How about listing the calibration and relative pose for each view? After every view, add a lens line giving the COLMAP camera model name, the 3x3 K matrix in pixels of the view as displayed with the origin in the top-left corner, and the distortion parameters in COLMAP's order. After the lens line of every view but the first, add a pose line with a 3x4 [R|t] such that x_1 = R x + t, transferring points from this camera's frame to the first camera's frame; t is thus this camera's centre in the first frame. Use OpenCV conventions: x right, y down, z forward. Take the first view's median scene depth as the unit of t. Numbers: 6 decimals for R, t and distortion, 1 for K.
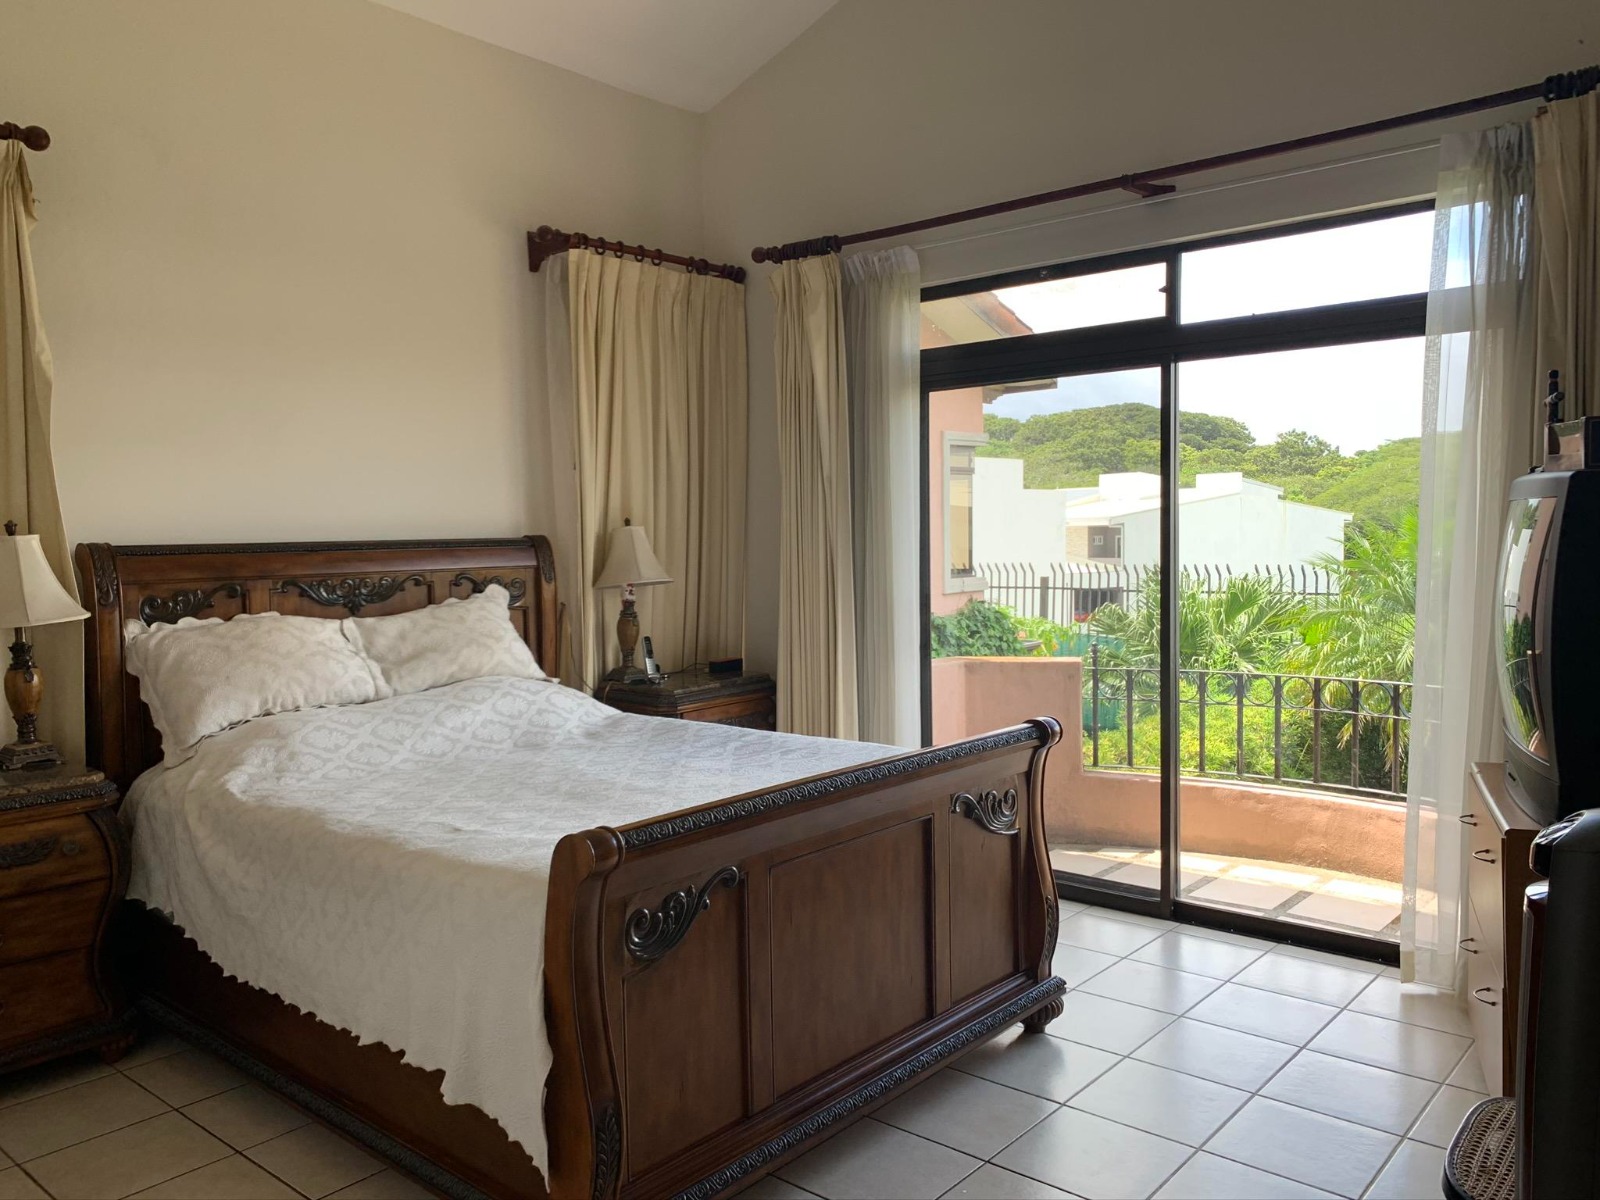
lens RADIAL K [[1223.1, 0, 802.1], [0, 1223.1, 606.9], [0, 0, 1]] dist [0.024665, -0.023651]
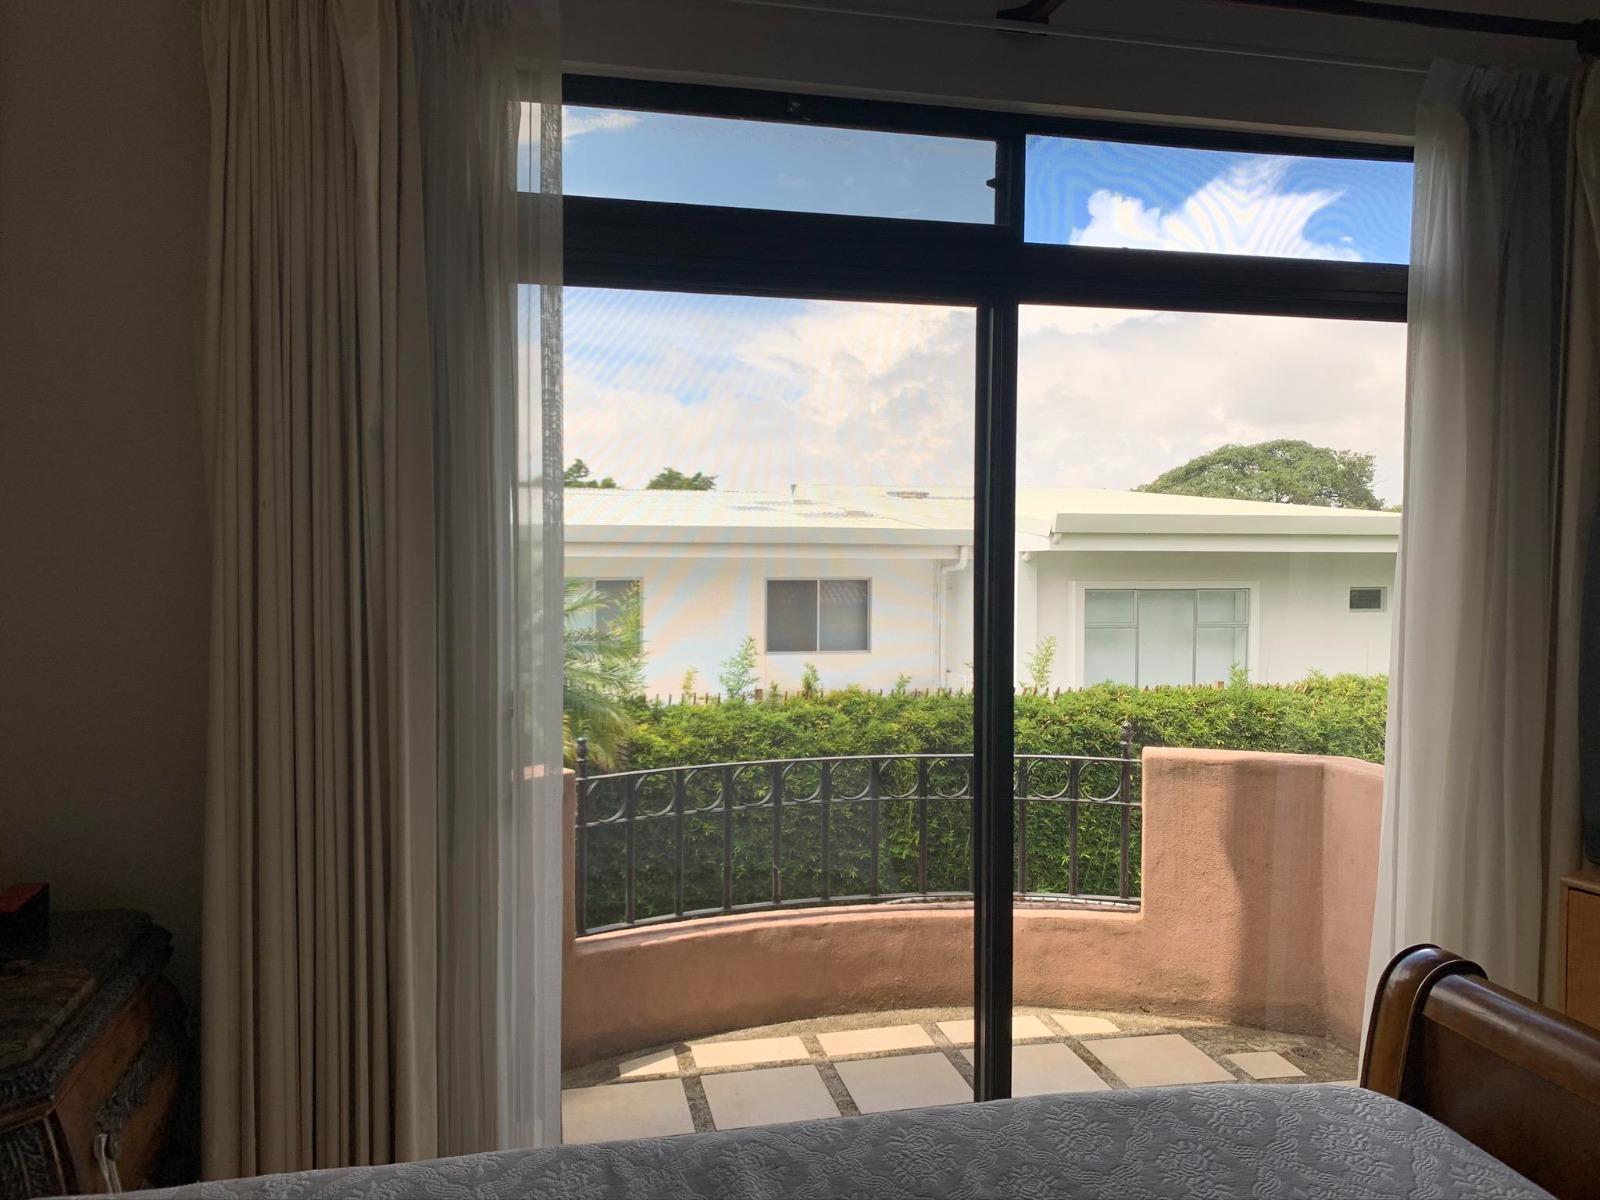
lens RADIAL K [[1223.1, 0, 794.0], [0, 1223.1, 596.5], [0, 0, 1]] dist [0.024665, -0.023651]
pose [[0.567605, -0.001064, 0.823300, -0.285492], [0.026697, 0.999497, -0.017114, -0.037883], [-0.822868, 0.031694, 0.567348, 0.734187]]
